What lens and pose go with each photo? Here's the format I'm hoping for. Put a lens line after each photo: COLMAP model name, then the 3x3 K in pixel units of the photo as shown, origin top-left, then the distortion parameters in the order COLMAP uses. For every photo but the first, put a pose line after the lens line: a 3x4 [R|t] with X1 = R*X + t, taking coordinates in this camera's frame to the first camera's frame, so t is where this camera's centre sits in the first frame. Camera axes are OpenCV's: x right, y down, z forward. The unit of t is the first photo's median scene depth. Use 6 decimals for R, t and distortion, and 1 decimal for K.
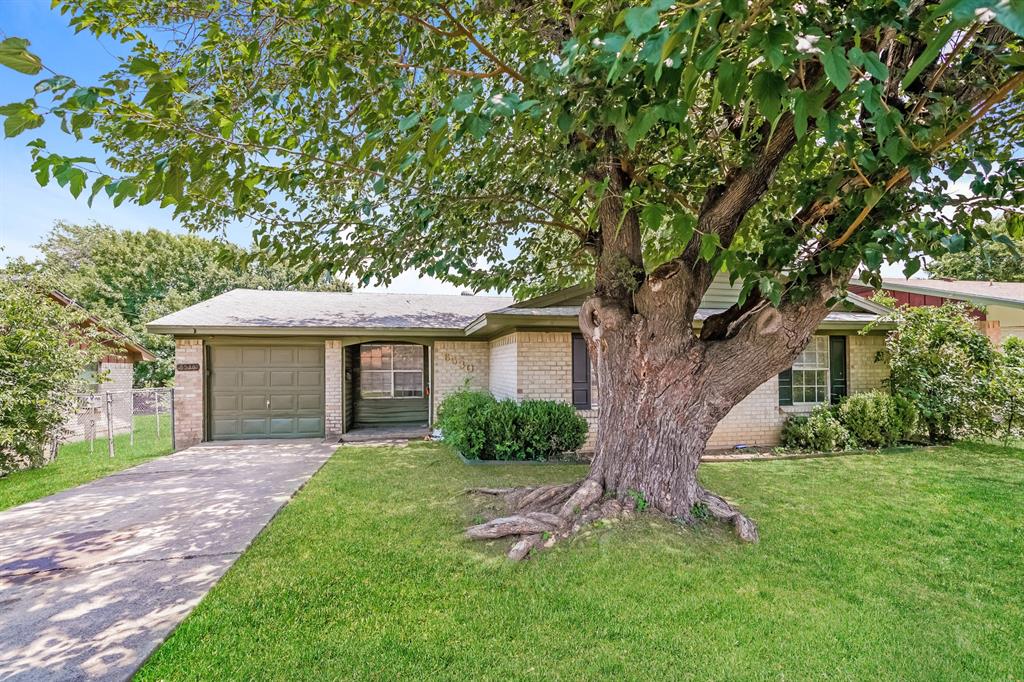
lens RADIAL K [[468.0, 0, 512.0], [0, 468.0, 341.1], [0, 0, 1]] dist [0.000549, 0.000858]
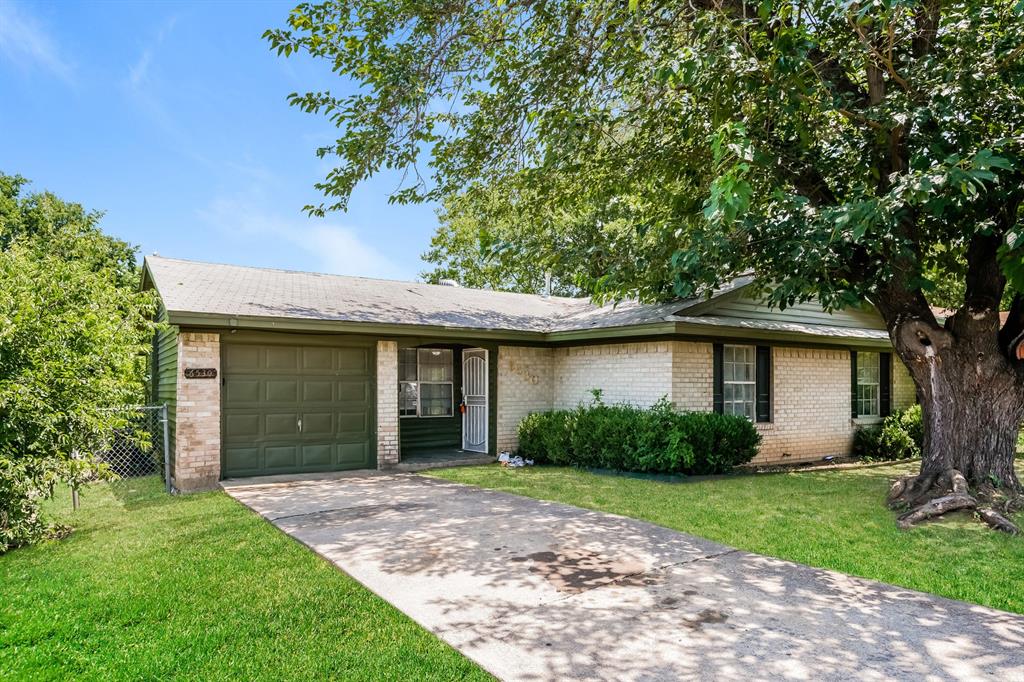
lens RADIAL K [[653.9, 0, 512.1], [0, 653.9, 343.1], [0, 0, 1]] dist [0.006575, 0.001612]
pose [[0.925031, 0.032492, 0.378499, -1.316288], [-0.031581, 0.999464, -0.008615, 0.010042], [-0.378576, -0.003984, 0.925562, -0.143946]]
